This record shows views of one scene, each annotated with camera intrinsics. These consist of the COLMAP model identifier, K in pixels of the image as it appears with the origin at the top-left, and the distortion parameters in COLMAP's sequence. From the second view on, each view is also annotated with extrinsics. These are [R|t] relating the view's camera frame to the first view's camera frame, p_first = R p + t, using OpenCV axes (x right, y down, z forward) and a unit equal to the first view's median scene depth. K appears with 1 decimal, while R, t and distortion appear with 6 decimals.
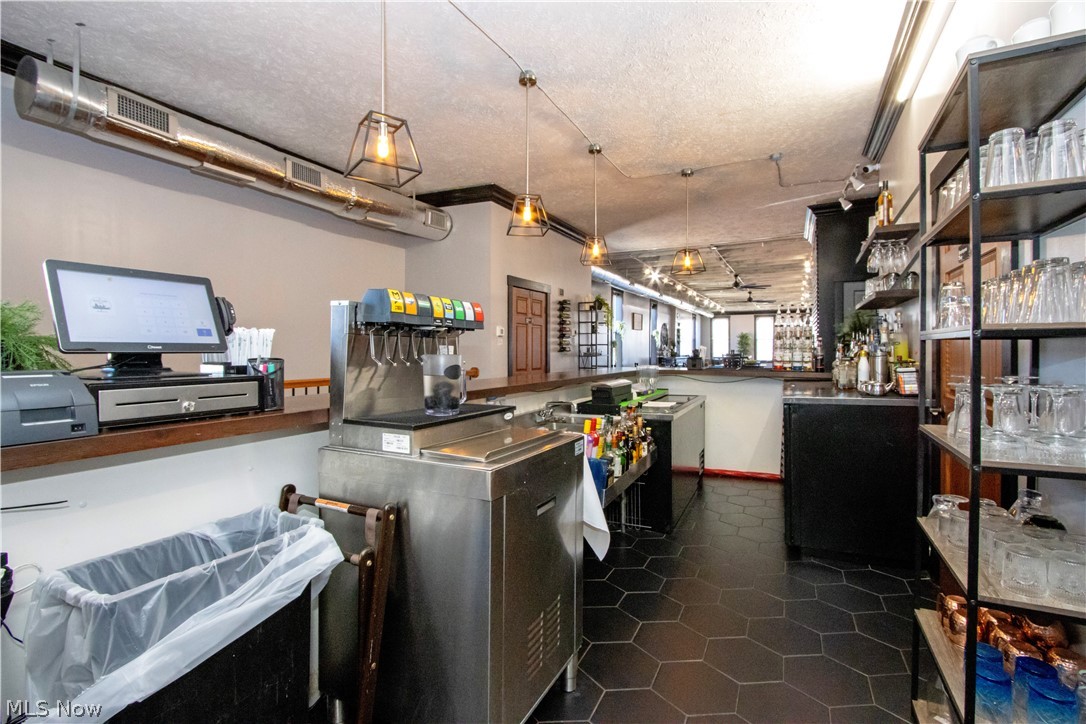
lens RADIAL K [[501.1, 0, 537.2], [0, 501.1, 351.9], [0, 0, 1]] dist [-0.014032, 0.000061]
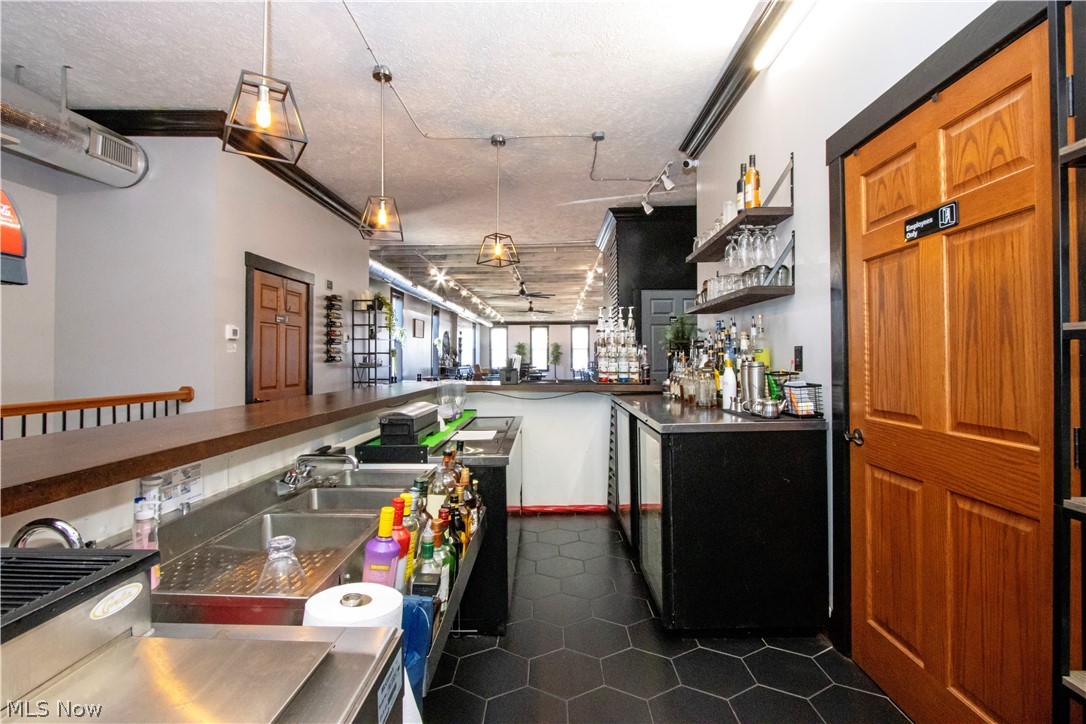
lens RADIAL K [[501.1, 0, 537.2], [0, 501.1, 351.9], [0, 0, 1]] dist [-0.014032, 0.000061]
pose [[0.903834, 0.004502, 0.427859, 0.008657], [0.003589, 0.999830, -0.018102, -0.000764], [-0.427868, 0.017897, 0.903664, 0.169909]]
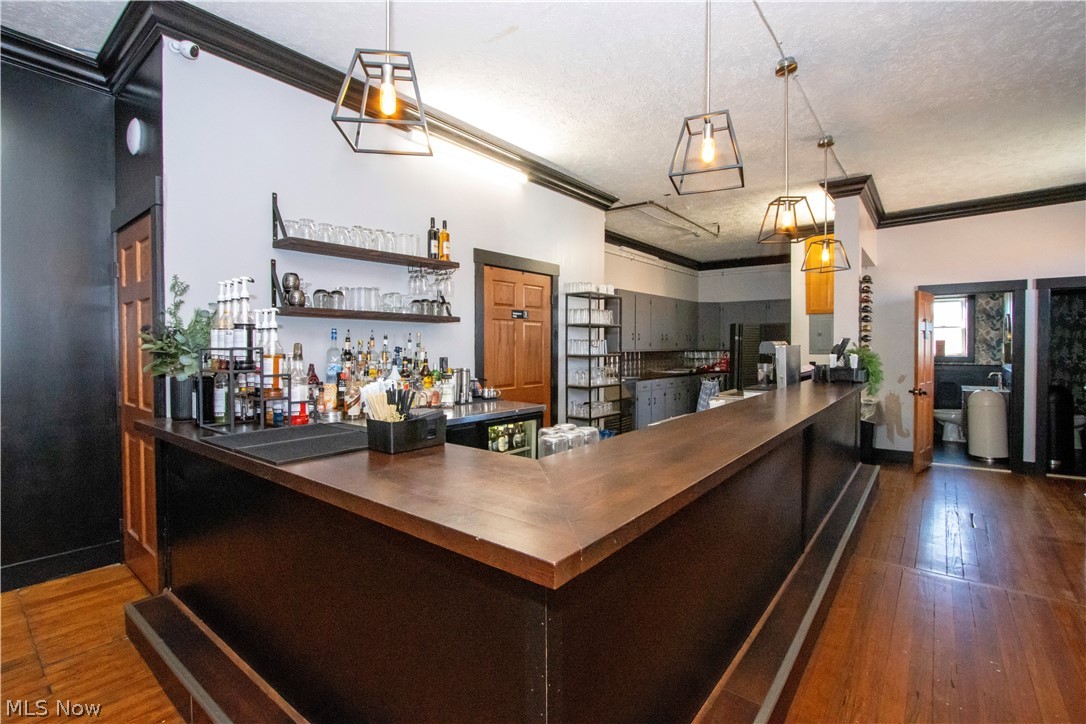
lens RADIAL K [[501.1, 0, 537.2], [0, 501.1, 351.9], [0, 0, 1]] dist [-0.014032, 0.000061]
pose [[-0.980753, 0.004248, 0.195208, 0.108439], [0.006288, 0.999932, 0.009831, -0.018954], [-0.195152, 0.010870, -0.980713, 0.858815]]
